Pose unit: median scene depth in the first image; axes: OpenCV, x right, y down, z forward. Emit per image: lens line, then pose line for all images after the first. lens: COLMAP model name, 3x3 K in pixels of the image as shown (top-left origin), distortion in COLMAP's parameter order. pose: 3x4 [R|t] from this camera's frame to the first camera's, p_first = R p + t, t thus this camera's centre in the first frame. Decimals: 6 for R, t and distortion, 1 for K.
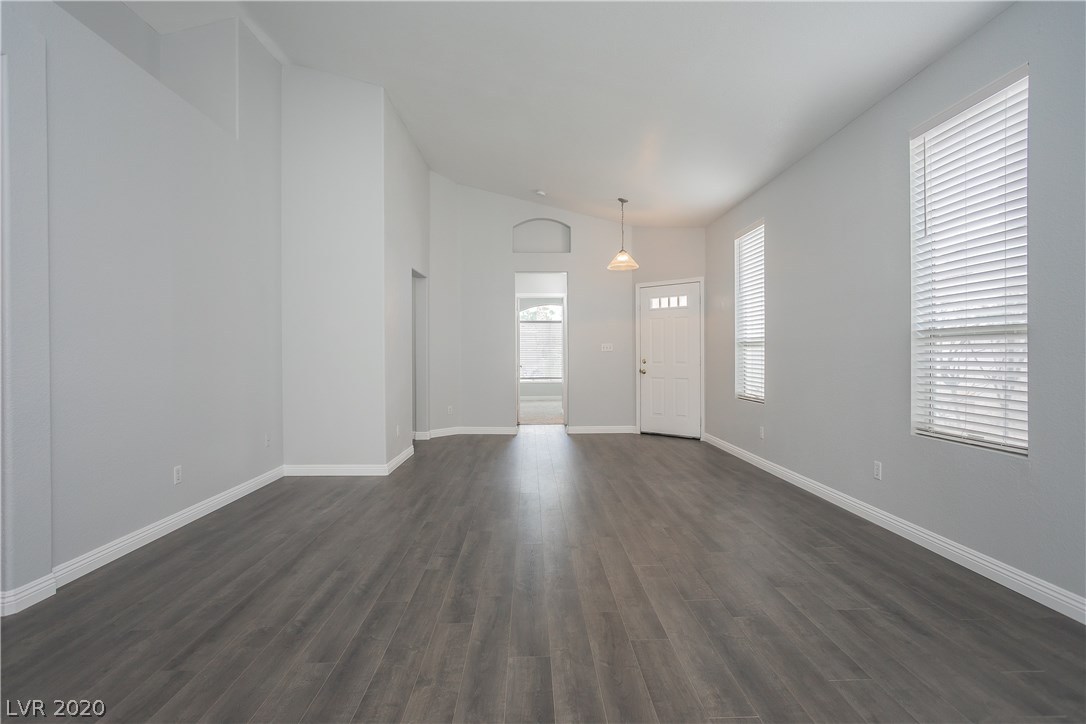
lens RADIAL K [[540.4, 0, 535.8], [0, 540.4, 361.8], [0, 0, 1]] dist [-0.041442, 0.026519]
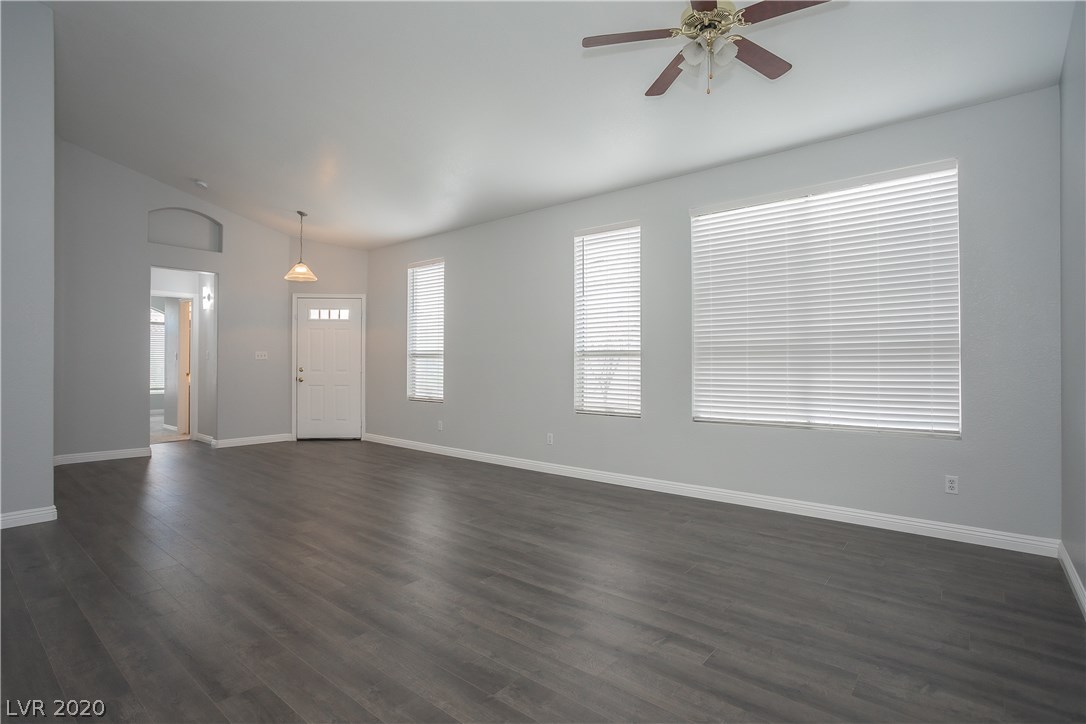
lens RADIAL K [[540.4, 0, 535.8], [0, 540.4, 361.8], [0, 0, 1]] dist [-0.041442, 0.026519]
pose [[0.658350, 0.011621, 0.752622, -0.299913], [0.000654, 0.999872, -0.016011, 0.001113], [-0.752711, 0.011033, 0.658258, -0.011390]]
